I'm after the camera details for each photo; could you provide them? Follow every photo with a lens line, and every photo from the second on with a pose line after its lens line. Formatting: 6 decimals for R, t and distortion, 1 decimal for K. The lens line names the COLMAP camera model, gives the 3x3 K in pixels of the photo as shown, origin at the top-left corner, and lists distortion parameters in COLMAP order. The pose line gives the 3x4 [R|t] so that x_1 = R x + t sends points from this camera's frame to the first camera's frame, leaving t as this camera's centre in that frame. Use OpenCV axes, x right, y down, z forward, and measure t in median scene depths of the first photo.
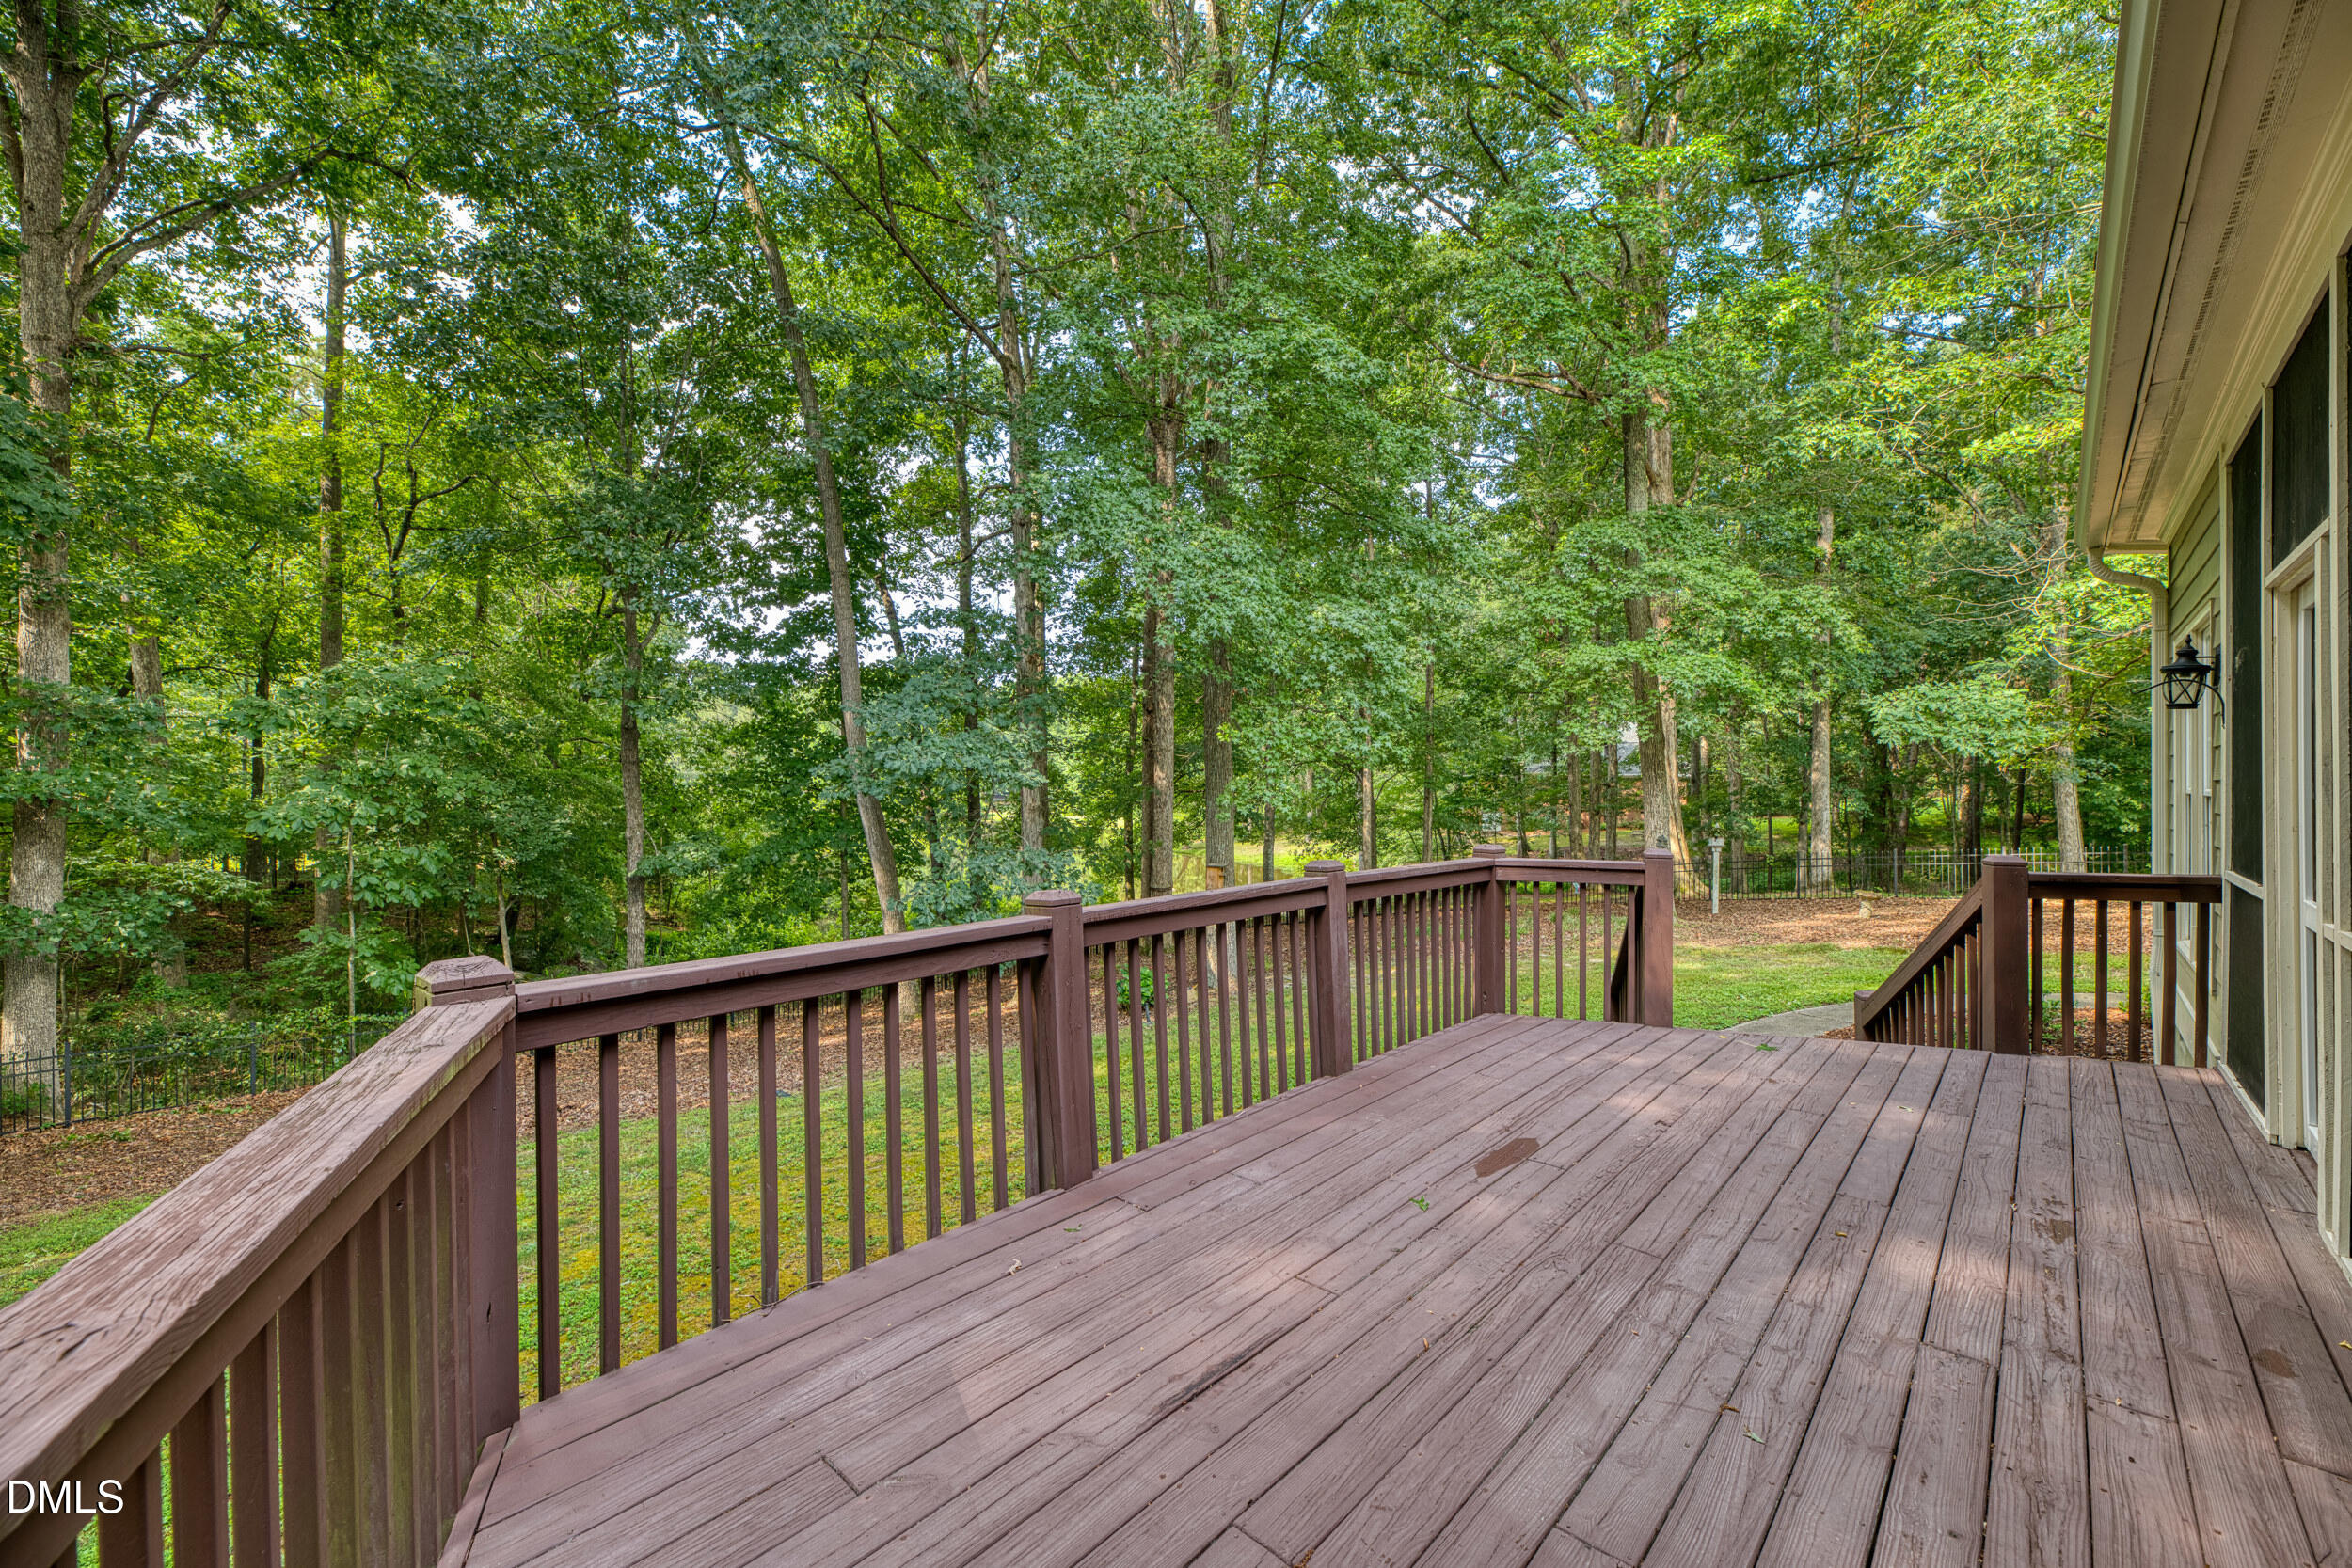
lens RADIAL K [[953.1, 0, 1177.6], [0, 953.1, 793.2], [0, 0, 1]] dist [0.004717, -0.000042]
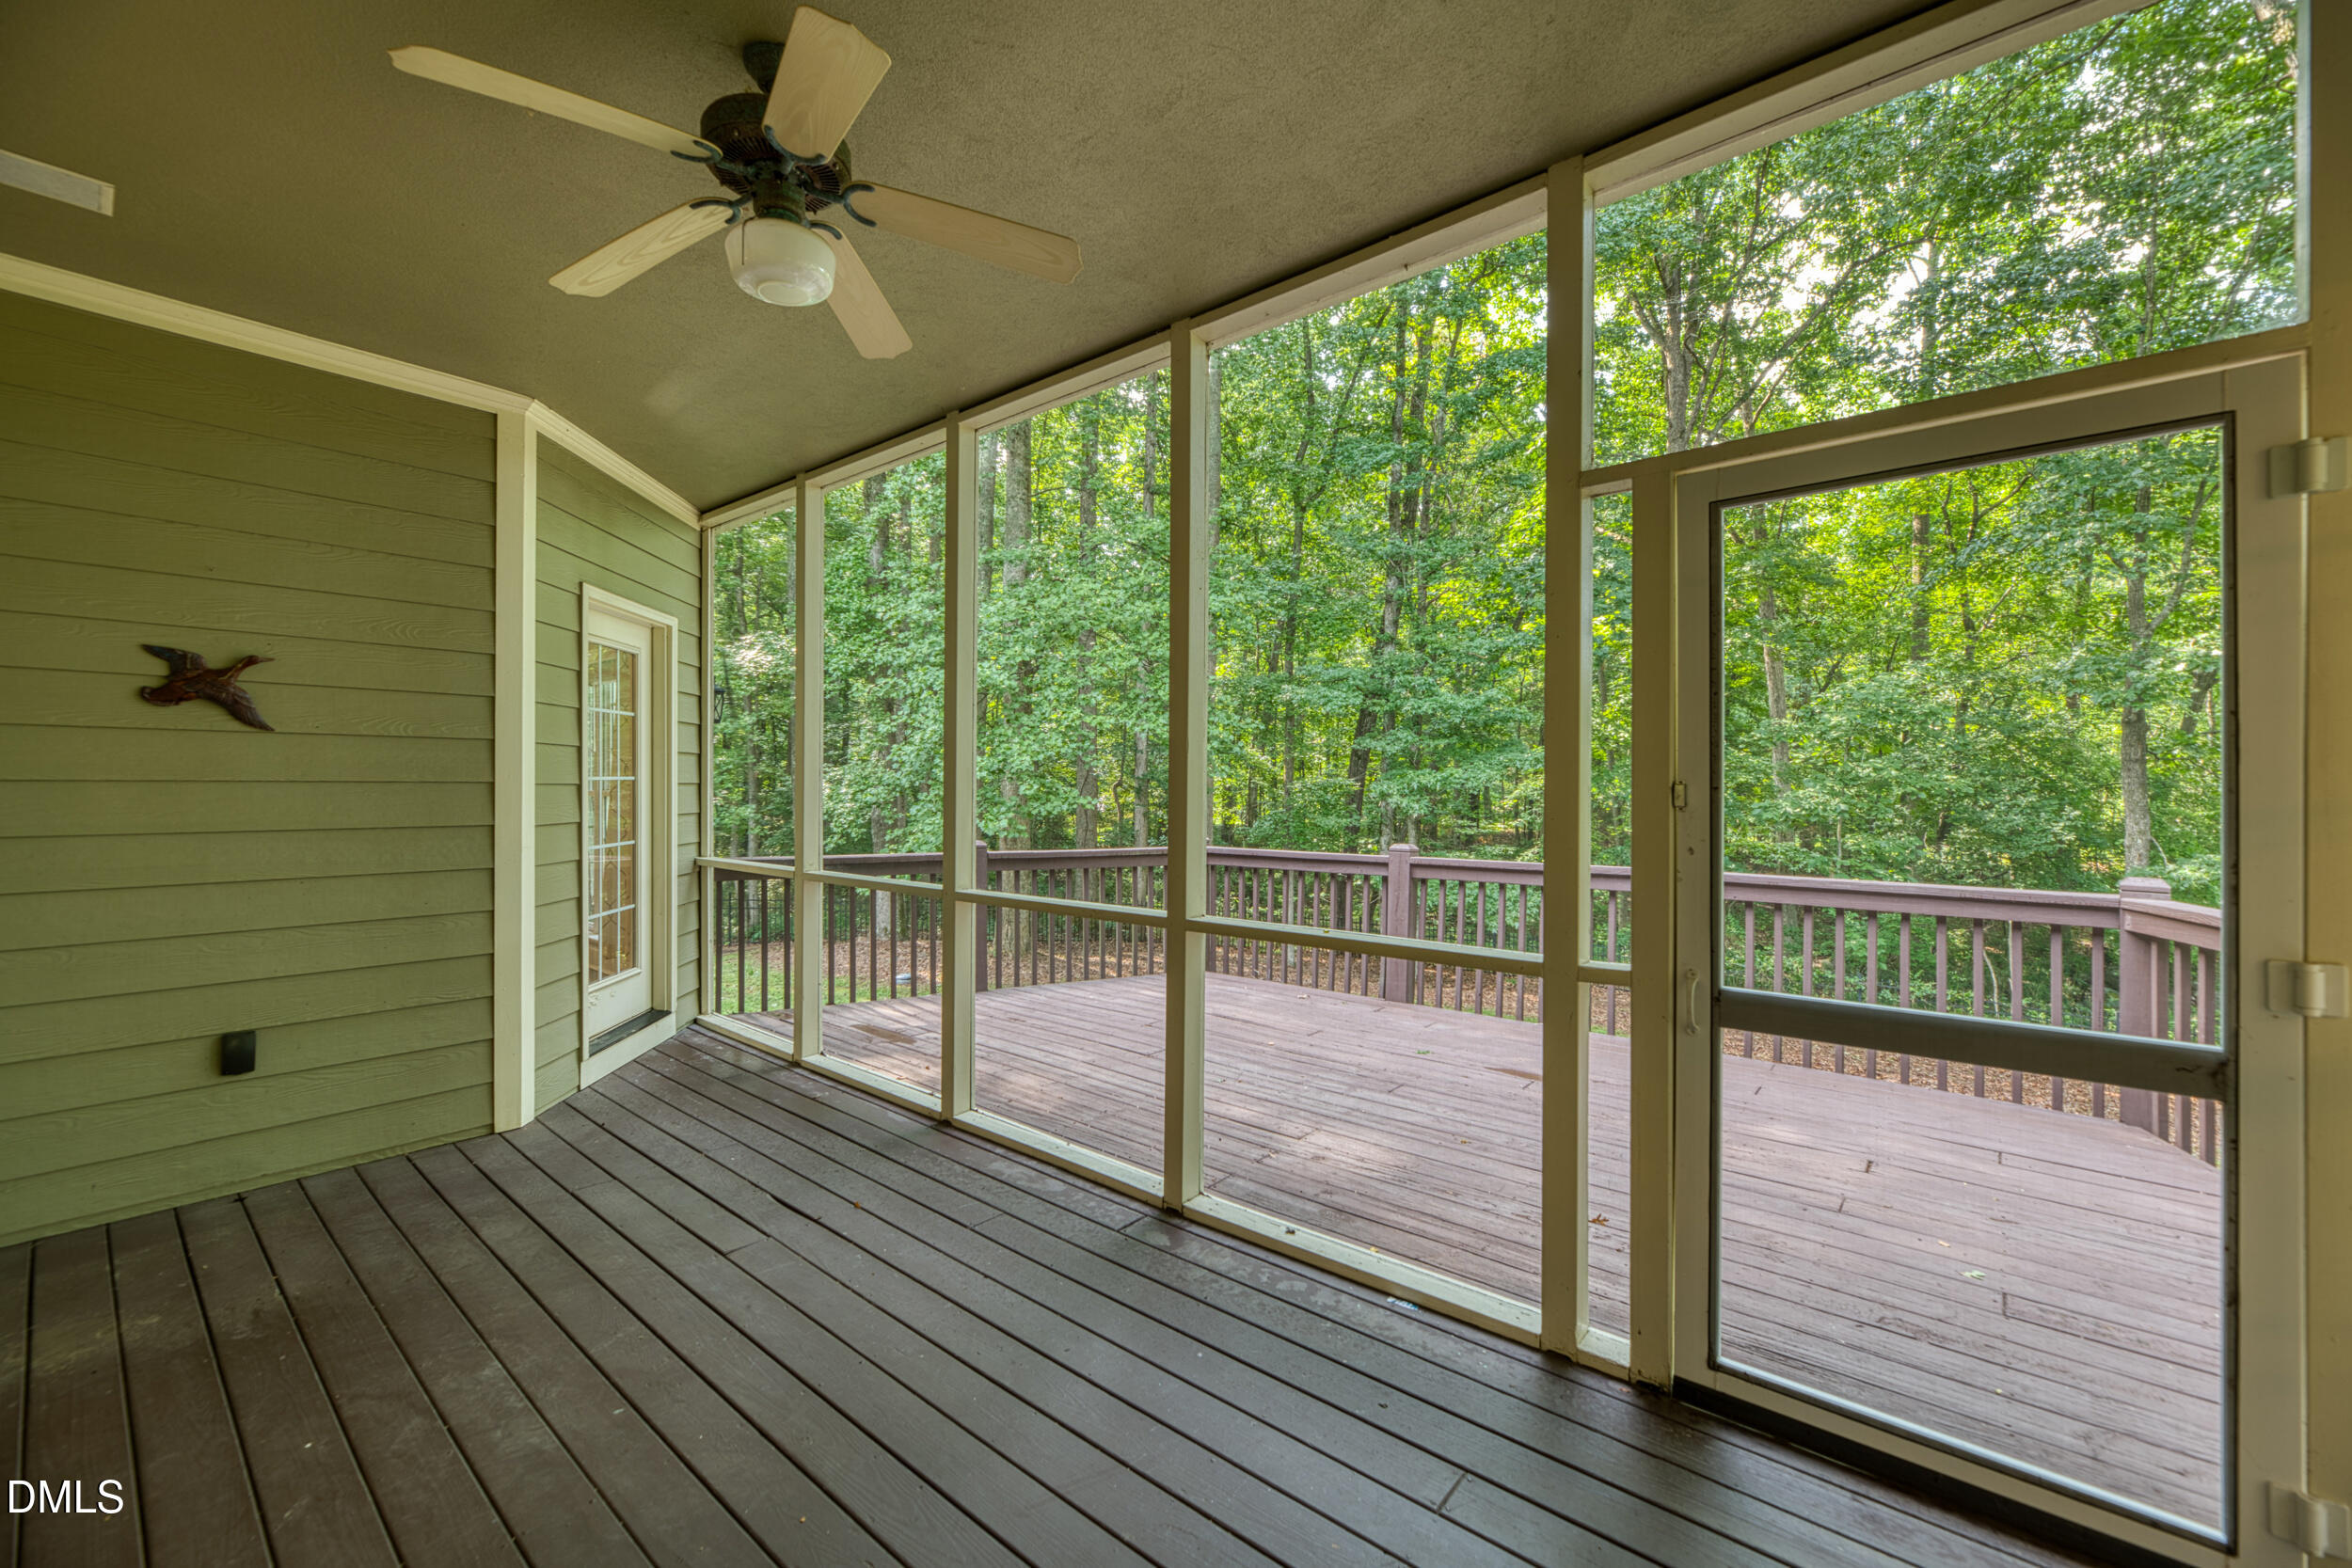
lens RADIAL K [[953.1, 0, 1168.8], [0, 953.1, 777.8], [0, 0, 1]] dist [0.004717, -0.000042]
pose [[0.029957, -0.005928, -0.999534, 0.233525], [-0.010716, 0.999923, -0.006252, -0.001284], [0.999494, 0.010898, 0.029891, 0.067234]]
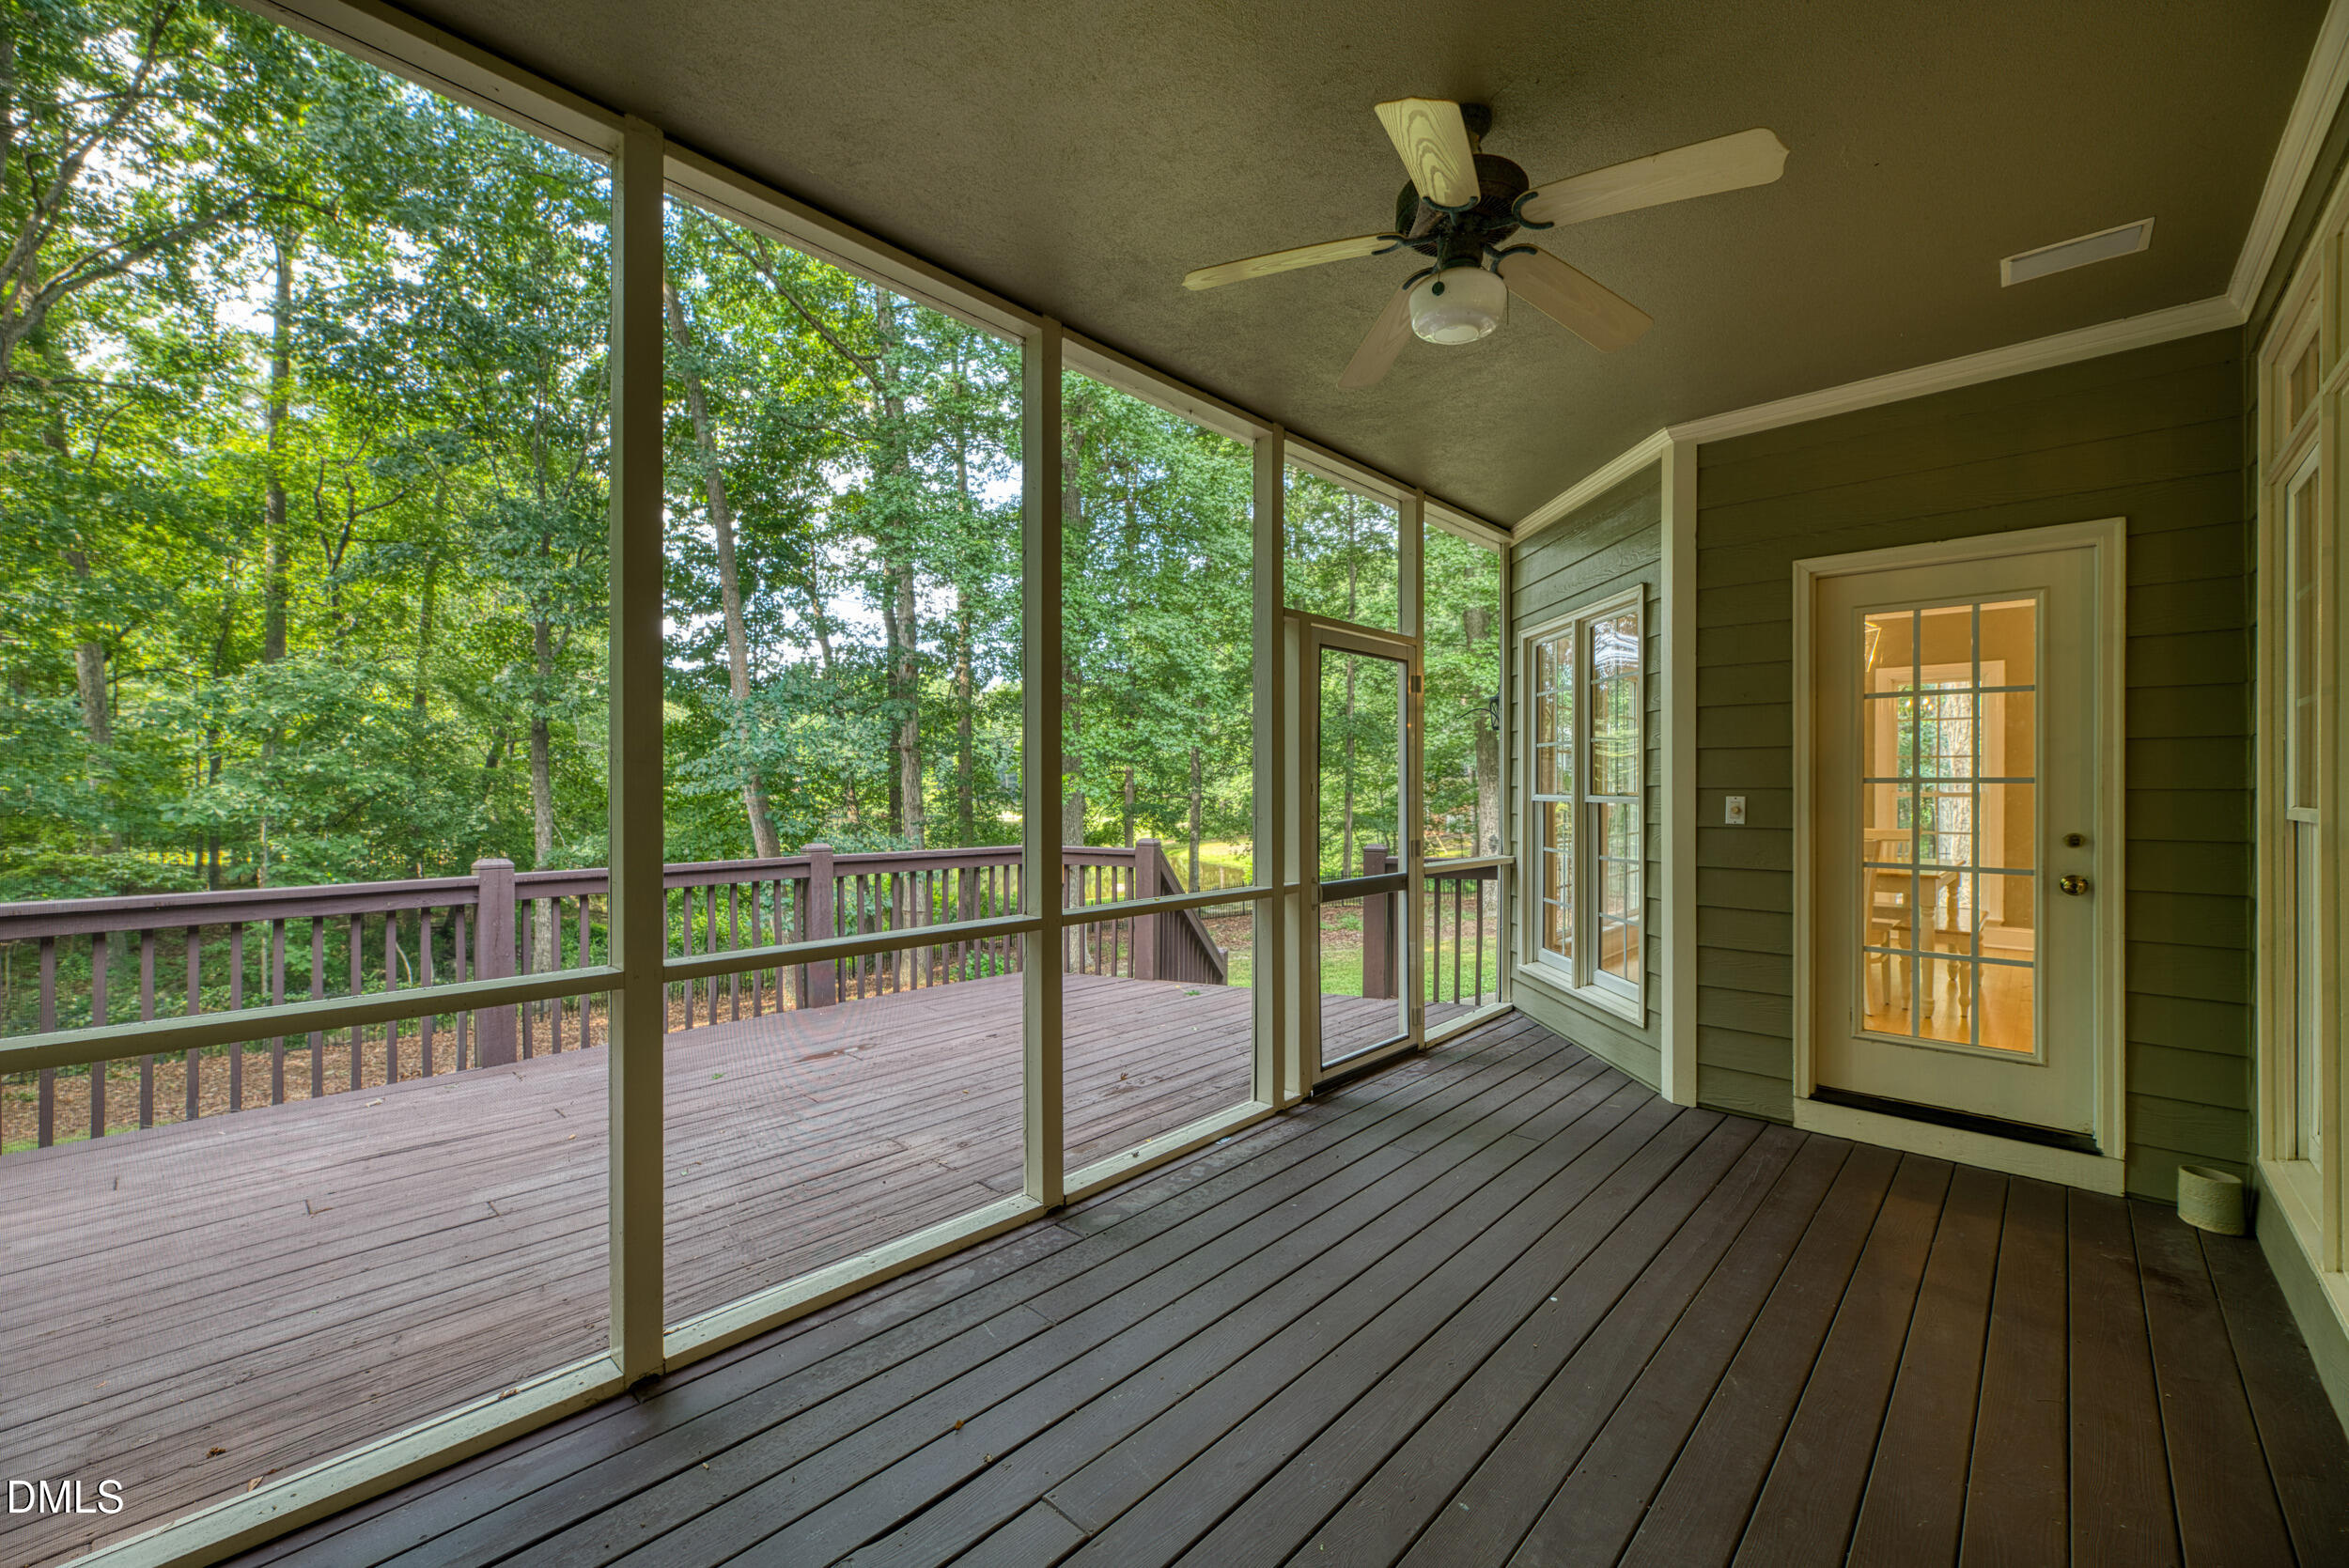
lens RADIAL K [[952.0, 0, 1166.0], [0, 952.0, 790.3], [0, 0, 1]] dist [0.004717, -0.000042]
pose [[0.999972, 0.006372, -0.004019, 0.120281], [-0.006393, 0.999965, -0.005311, 0.000153], [0.003985, 0.005336, 0.999978, -0.056453]]
